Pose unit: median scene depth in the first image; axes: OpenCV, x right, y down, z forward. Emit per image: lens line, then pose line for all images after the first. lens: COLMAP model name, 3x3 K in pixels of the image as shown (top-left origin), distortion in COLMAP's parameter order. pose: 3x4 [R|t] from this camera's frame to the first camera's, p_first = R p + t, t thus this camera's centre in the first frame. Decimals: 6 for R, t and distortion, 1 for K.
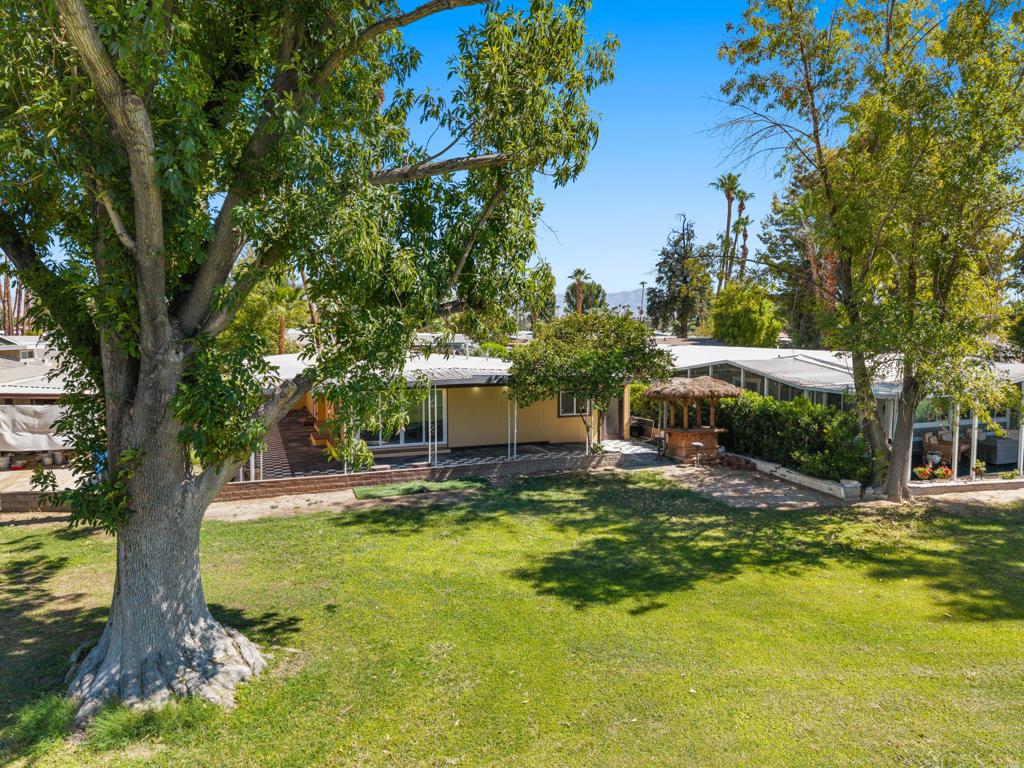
lens RADIAL K [[686.8, 0, 512.0], [0, 686.8, 384.0], [0, 0, 1]] dist [0.027151, -0.024795]
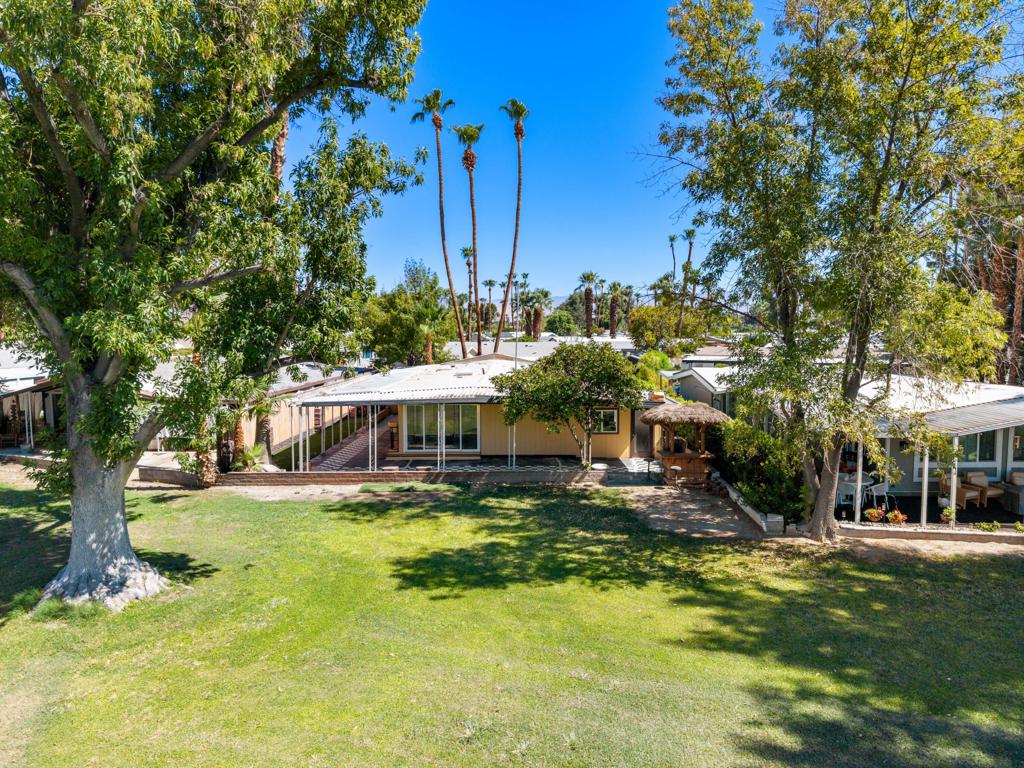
lens RADIAL K [[686.8, 0, 512.0], [0, 686.8, 384.0], [0, 0, 1]] dist [0.027151, -0.024795]
pose [[0.931682, 0.028027, -0.362192, 0.588216], [-0.026981, 0.999604, 0.007946, -0.060198], [0.362272, 0.002369, 0.932070, -0.101566]]
